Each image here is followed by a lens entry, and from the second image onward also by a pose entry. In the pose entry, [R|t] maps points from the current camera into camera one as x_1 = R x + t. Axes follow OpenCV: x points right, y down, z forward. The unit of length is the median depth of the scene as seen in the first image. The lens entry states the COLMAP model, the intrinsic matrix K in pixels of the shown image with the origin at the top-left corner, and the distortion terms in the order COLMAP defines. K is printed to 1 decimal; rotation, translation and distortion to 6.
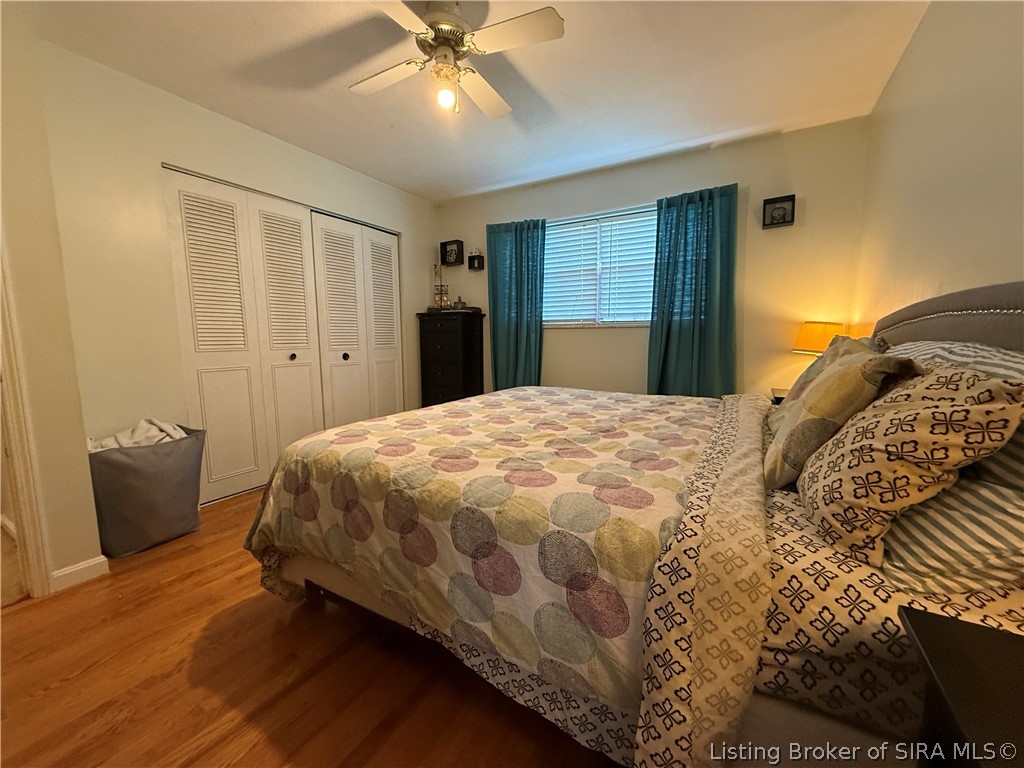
lens RADIAL K [[406.7, 0, 510.2], [0, 406.7, 385.0], [0, 0, 1]] dist [-0.000725, 0.000291]
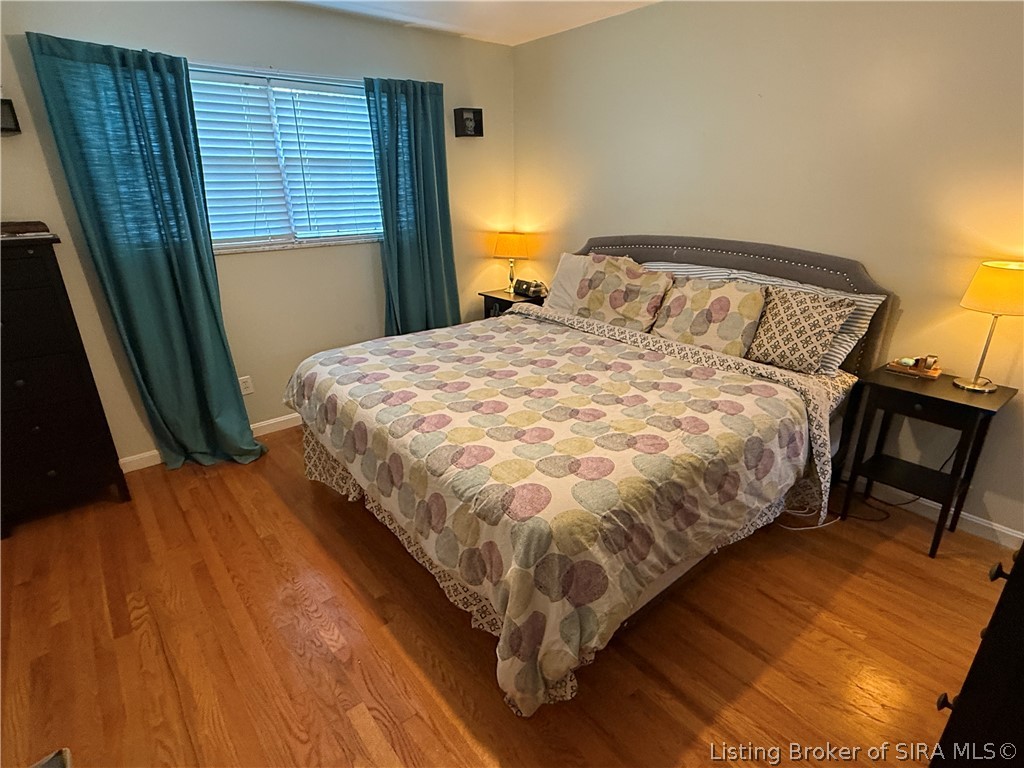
lens RADIAL K [[539.2, 0, 512.0], [0, 539.2, 384.0], [0, 0, 1]] dist [0.003768, -0.000592]
pose [[0.336914, -0.330529, 0.881612, -0.699735], [0.118814, 0.943796, 0.308437, -0.197352], [-0.934009, 0.000832, 0.357249, 0.390760]]
